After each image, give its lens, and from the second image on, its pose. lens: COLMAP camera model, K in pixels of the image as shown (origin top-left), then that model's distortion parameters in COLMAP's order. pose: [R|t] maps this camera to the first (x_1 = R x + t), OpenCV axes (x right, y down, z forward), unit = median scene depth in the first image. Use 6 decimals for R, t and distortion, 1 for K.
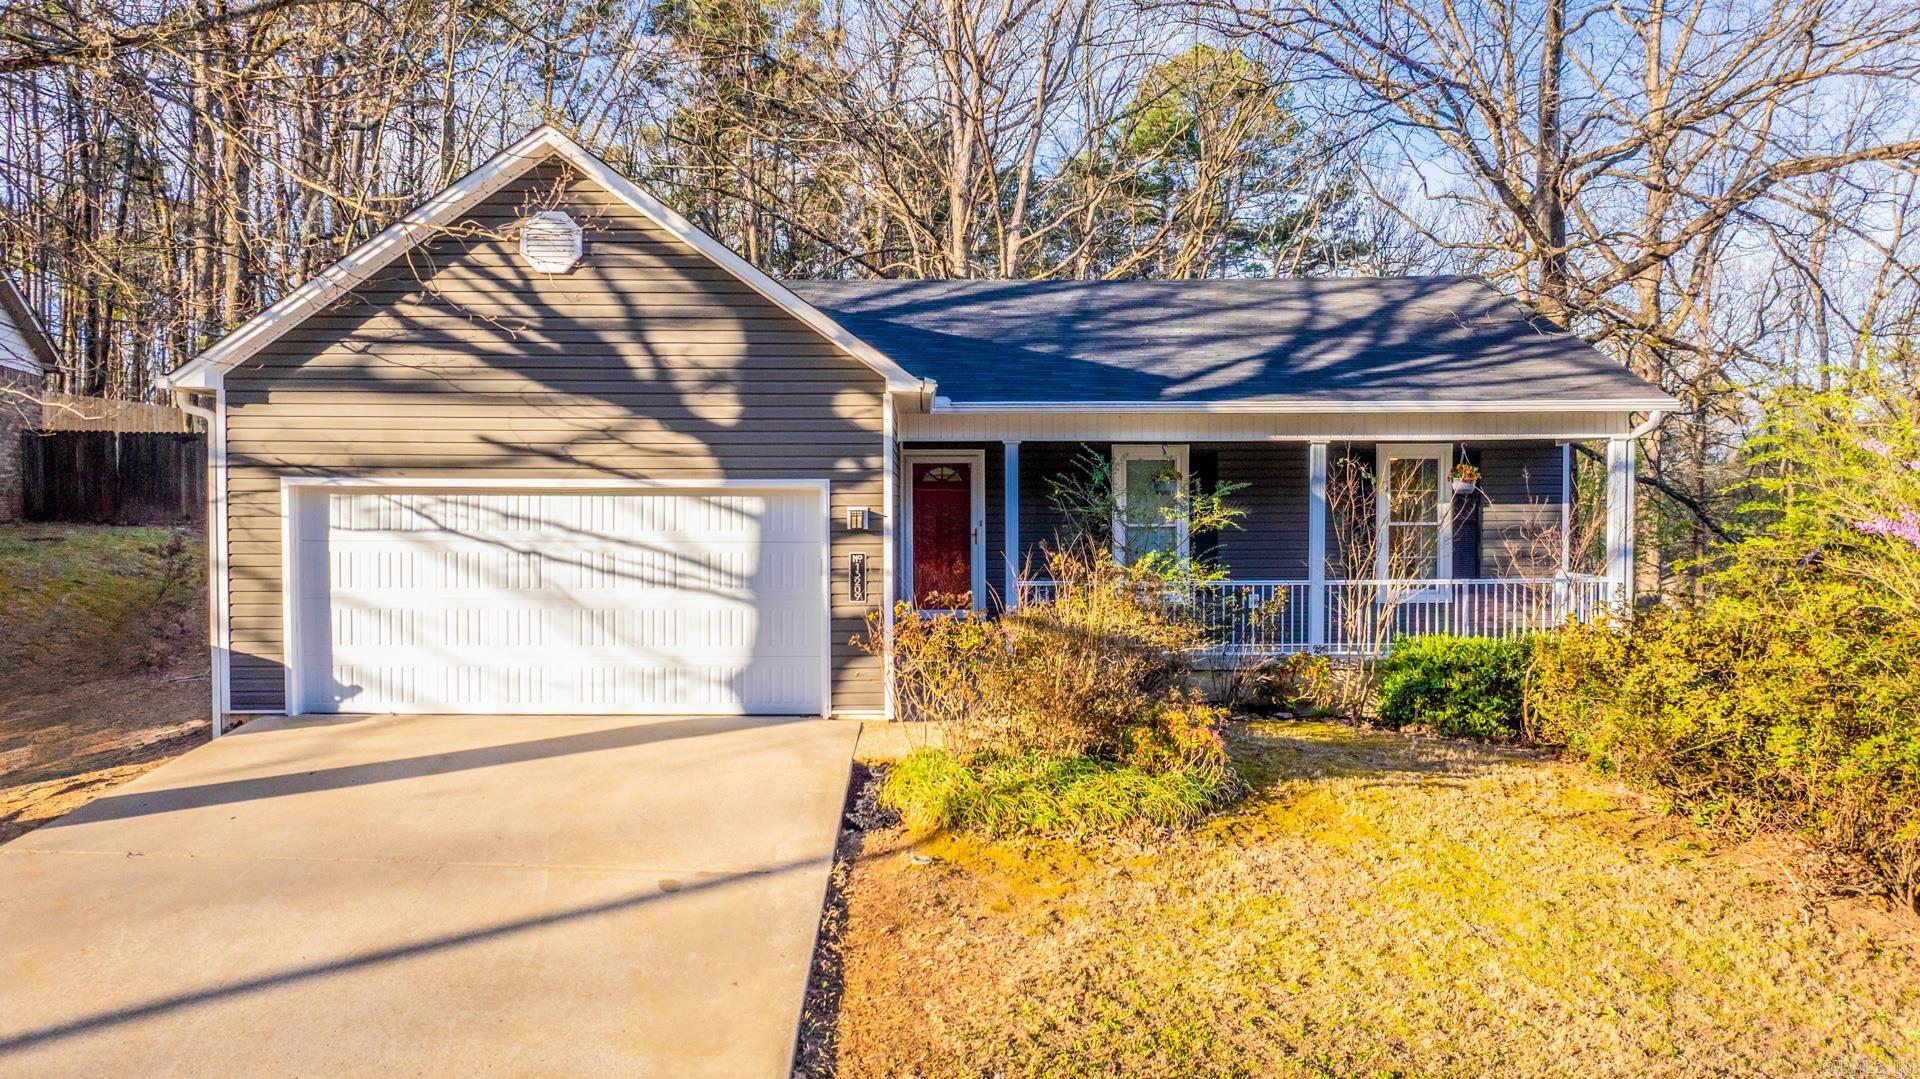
lens RADIAL K [[1404.3, 0, 960.0], [0, 1404.3, 539.5], [0, 0, 1]] dist [-0.004064, -0.006378]
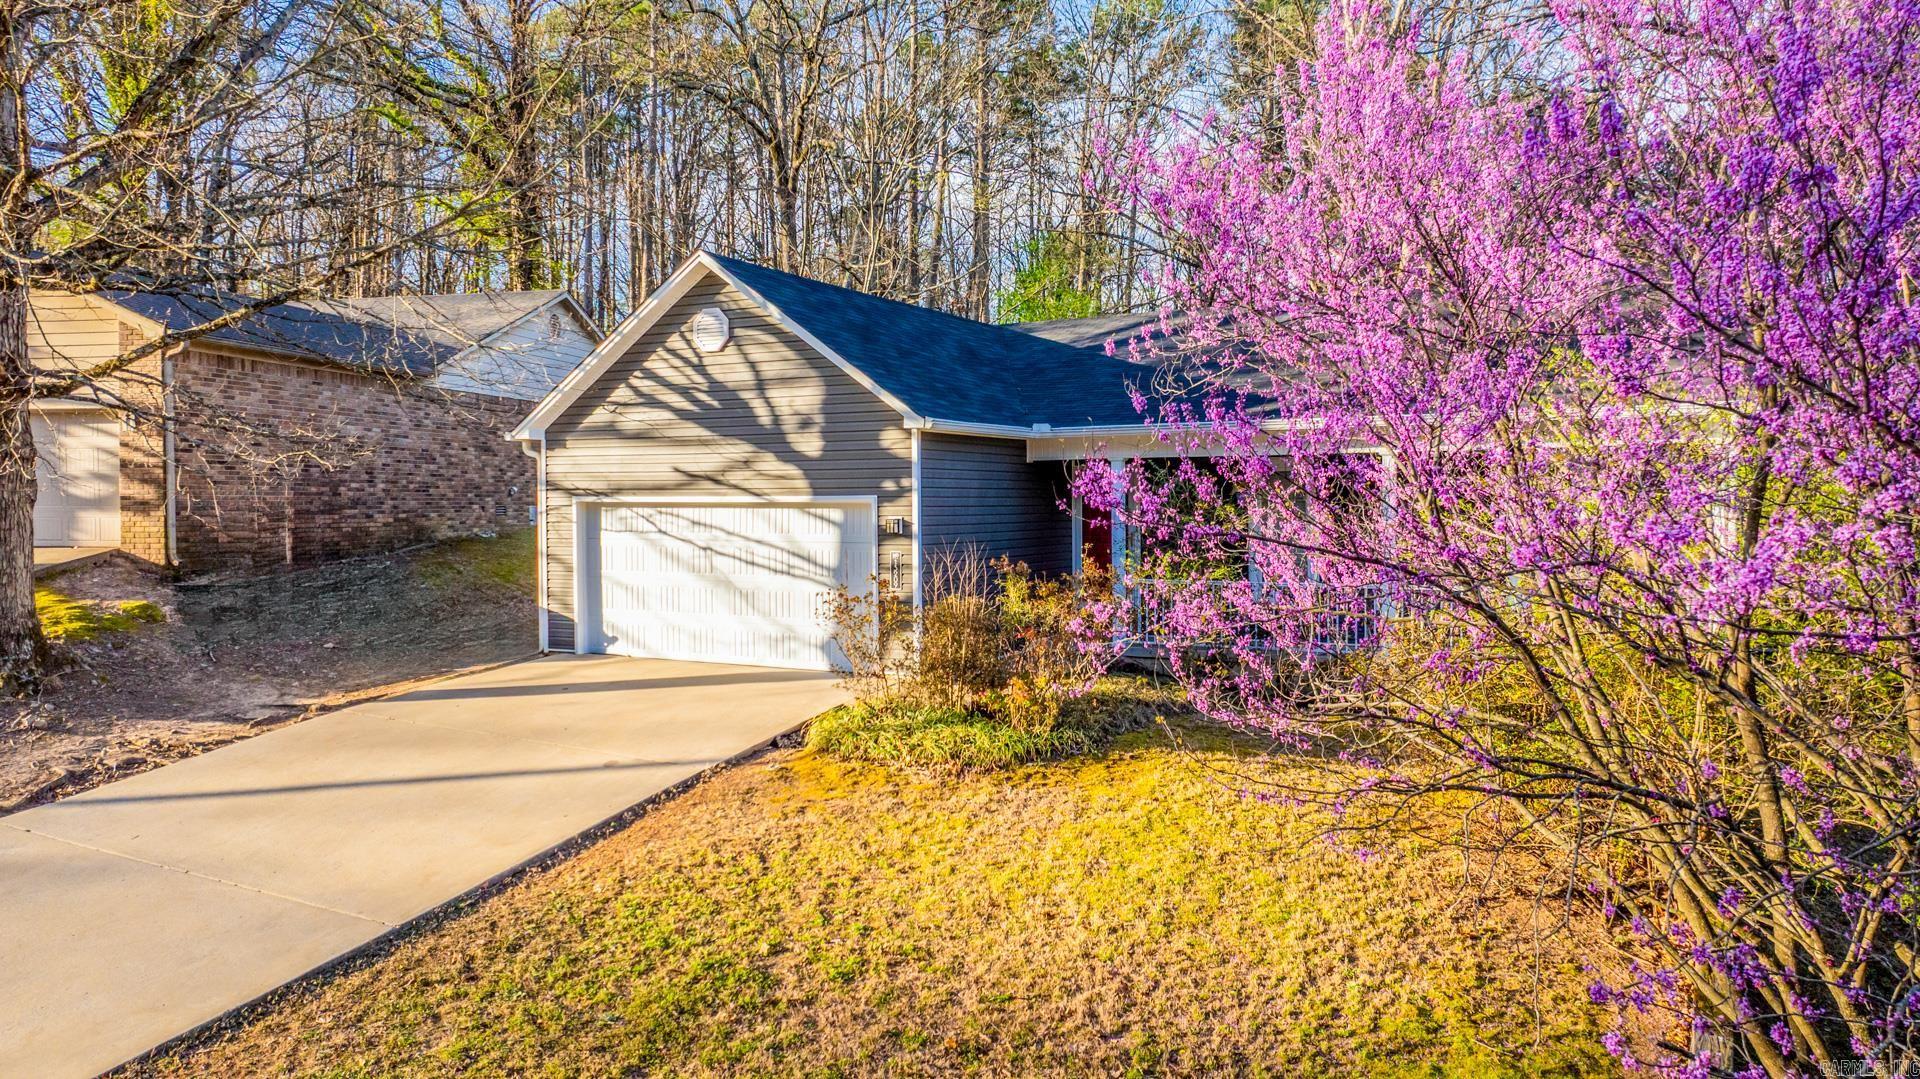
lens RADIAL K [[1404.3, 0, 960.0], [0, 1404.3, 539.5], [0, 0, 1]] dist [-0.004064, -0.006378]
pose [[0.862397, 0.009656, -0.506140, 0.644048], [-0.010989, 0.999940, 0.000353, -0.003143], [0.506113, 0.005258, 0.862451, -0.097992]]
